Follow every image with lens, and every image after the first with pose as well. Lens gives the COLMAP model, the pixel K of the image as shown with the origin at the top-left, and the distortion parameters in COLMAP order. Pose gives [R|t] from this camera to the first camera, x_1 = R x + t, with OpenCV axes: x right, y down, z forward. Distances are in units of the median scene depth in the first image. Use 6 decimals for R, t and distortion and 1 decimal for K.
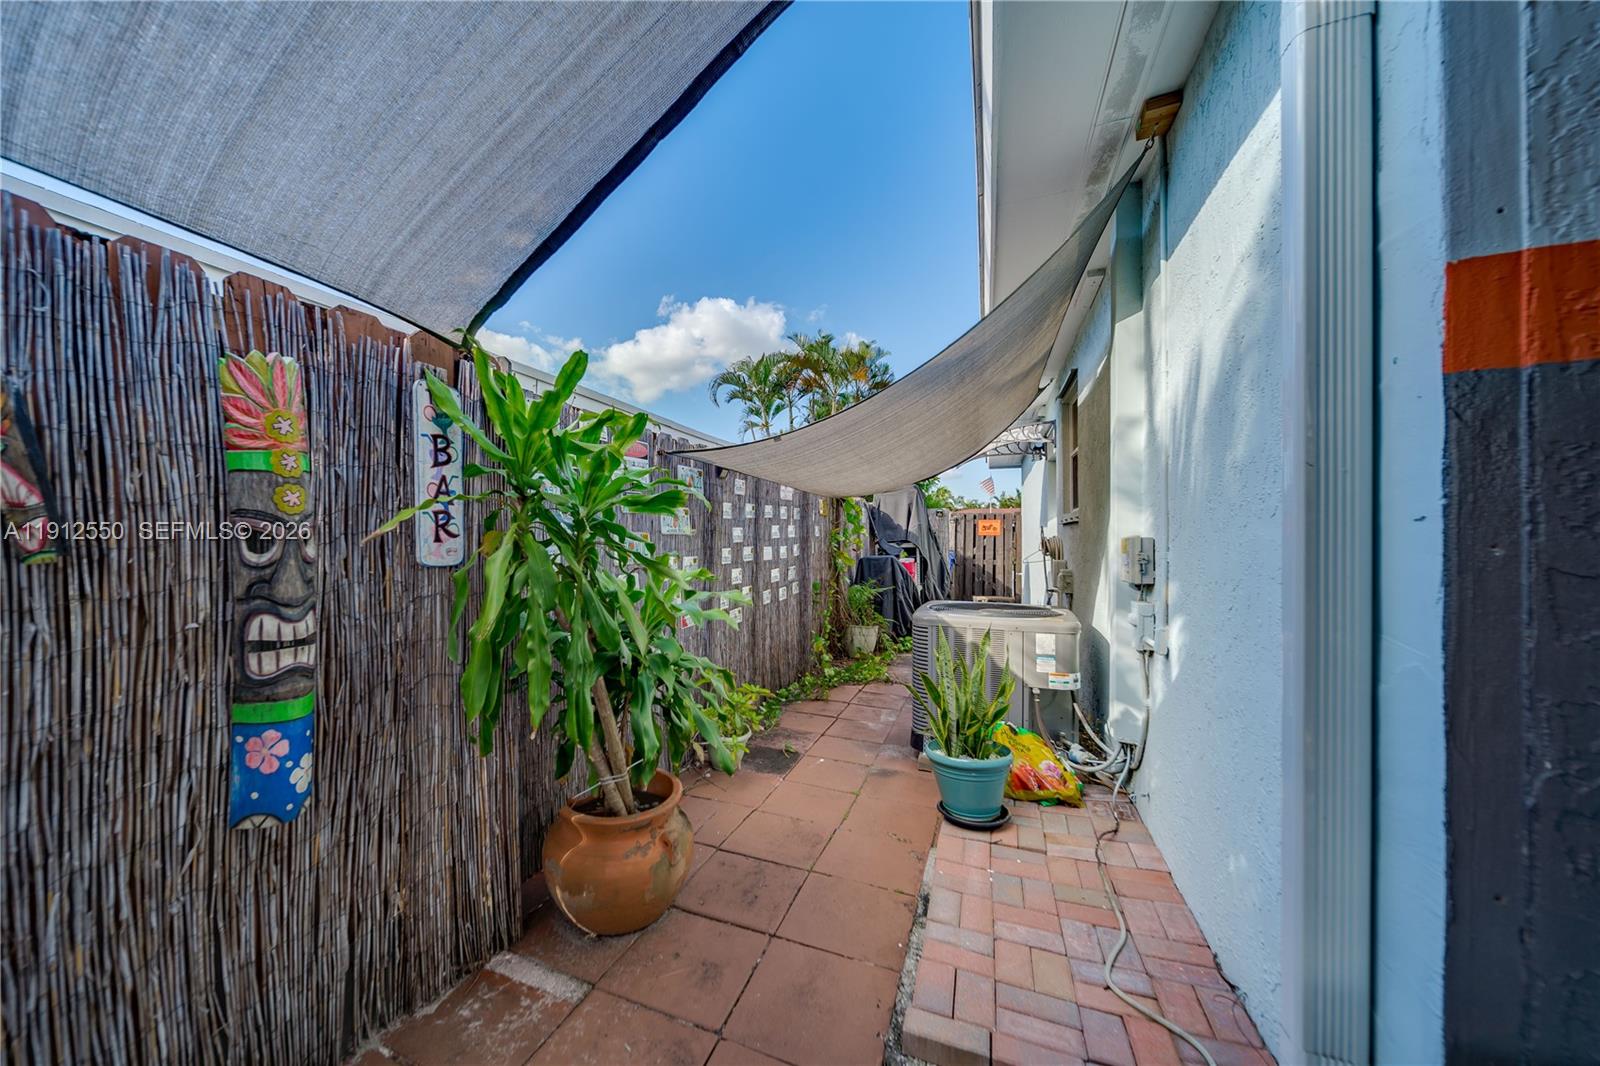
lens RADIAL K [[591.3, 0, 801.4], [0, 591.3, 544.5], [0, 0, 1]] dist [-0.000074, -0.000031]
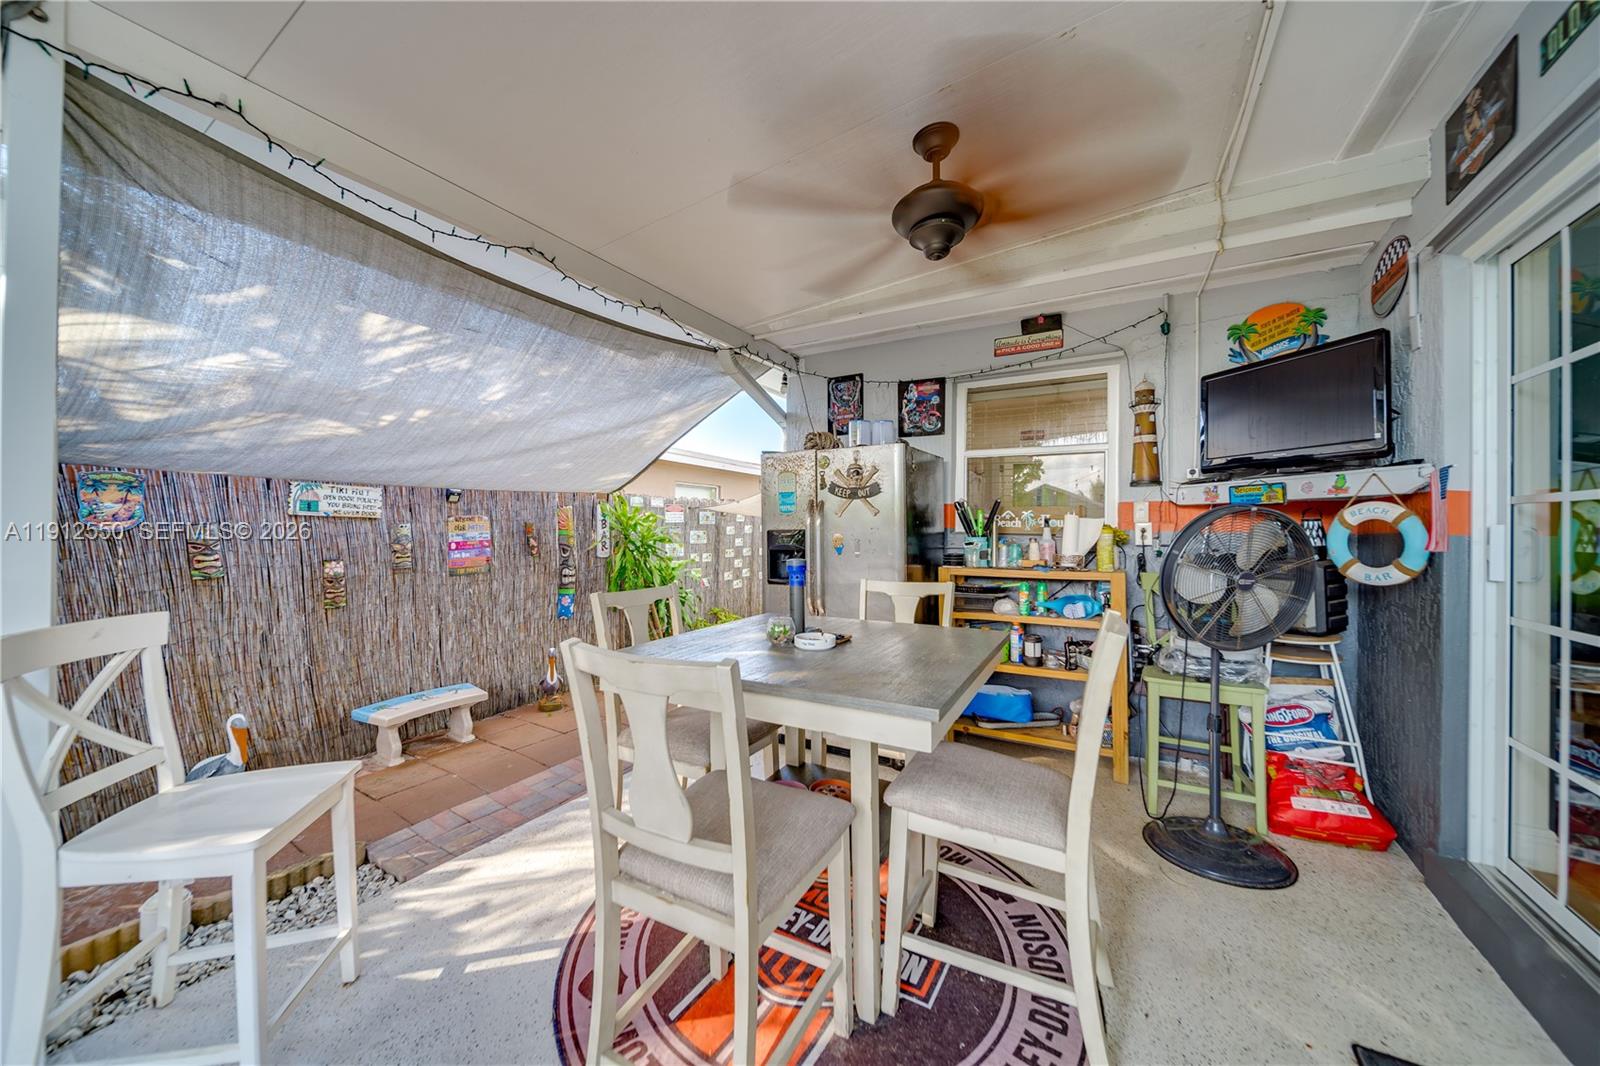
lens RADIAL K [[562.3, 0, 795.5], [0, 562.3, 532.5], [0, 0, 1]] dist [-0.001366, -0.000228]
pose [[0.974871, 0.007445, -0.222646, 1.244051], [-0.008567, 0.999955, -0.004075, -0.107959], [0.222605, 0.005880, 0.974891, -1.999662]]
